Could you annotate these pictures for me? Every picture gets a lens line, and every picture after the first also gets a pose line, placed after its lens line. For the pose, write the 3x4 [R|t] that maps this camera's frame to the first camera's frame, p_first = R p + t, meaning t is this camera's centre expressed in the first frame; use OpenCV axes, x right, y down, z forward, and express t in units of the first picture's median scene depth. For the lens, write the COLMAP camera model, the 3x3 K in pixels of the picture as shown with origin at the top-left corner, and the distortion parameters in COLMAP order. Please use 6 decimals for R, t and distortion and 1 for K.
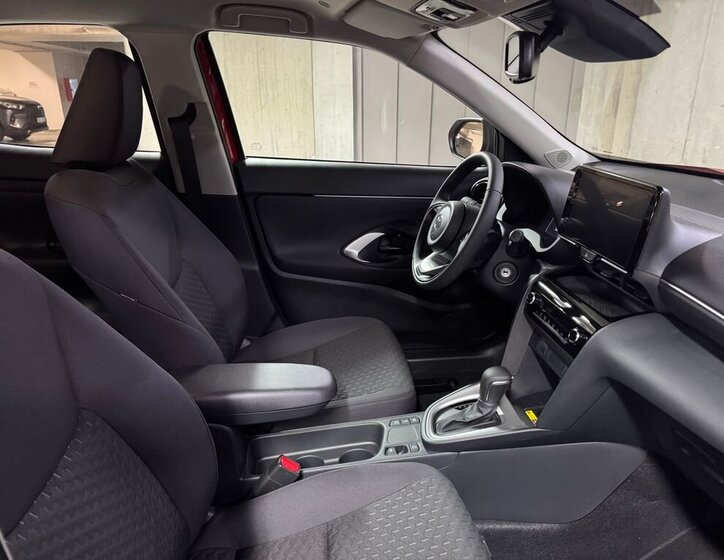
lens RADIAL K [[547.5, 0, 362.0], [0, 547.5, 280.0], [0, 0, 1]] dist [0.093895, -0.154553]
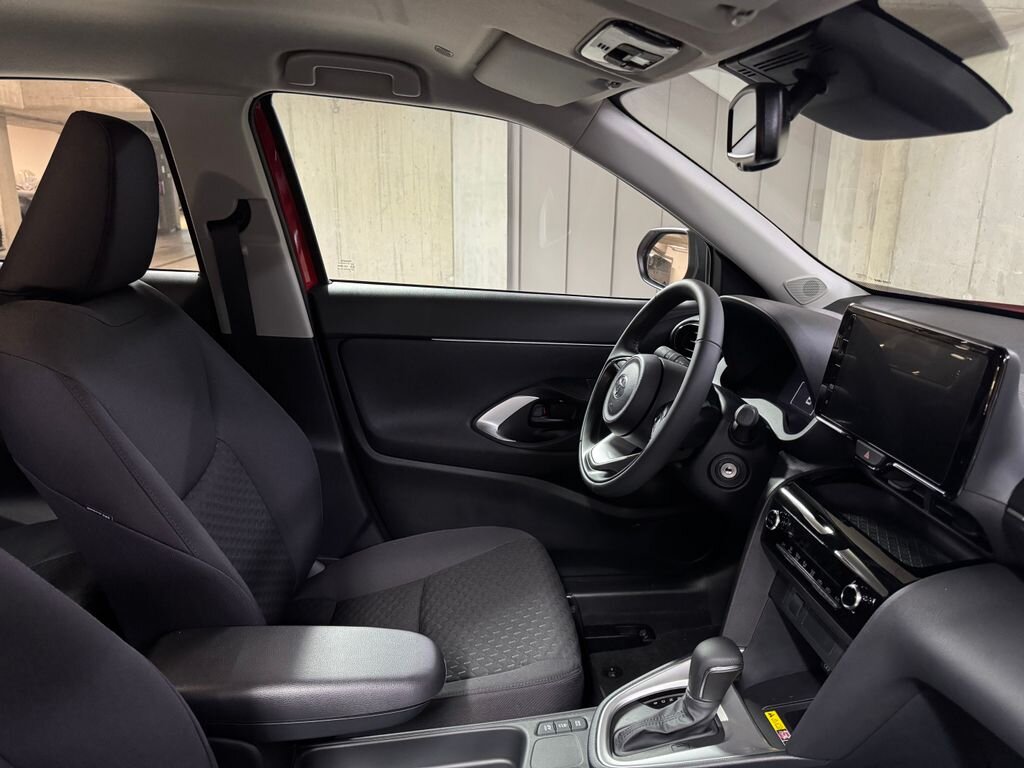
lens RADIAL K [[757.6, 0, 512.0], [0, 757.6, 384.0], [0, 0, 1]] dist [0.084906, -0.121988]
pose [[0.999838, 0.014945, -0.010062, 0.023782], [-0.015714, 0.996564, -0.081317, -0.036858], [0.008812, 0.081462, 0.996637, 0.130397]]
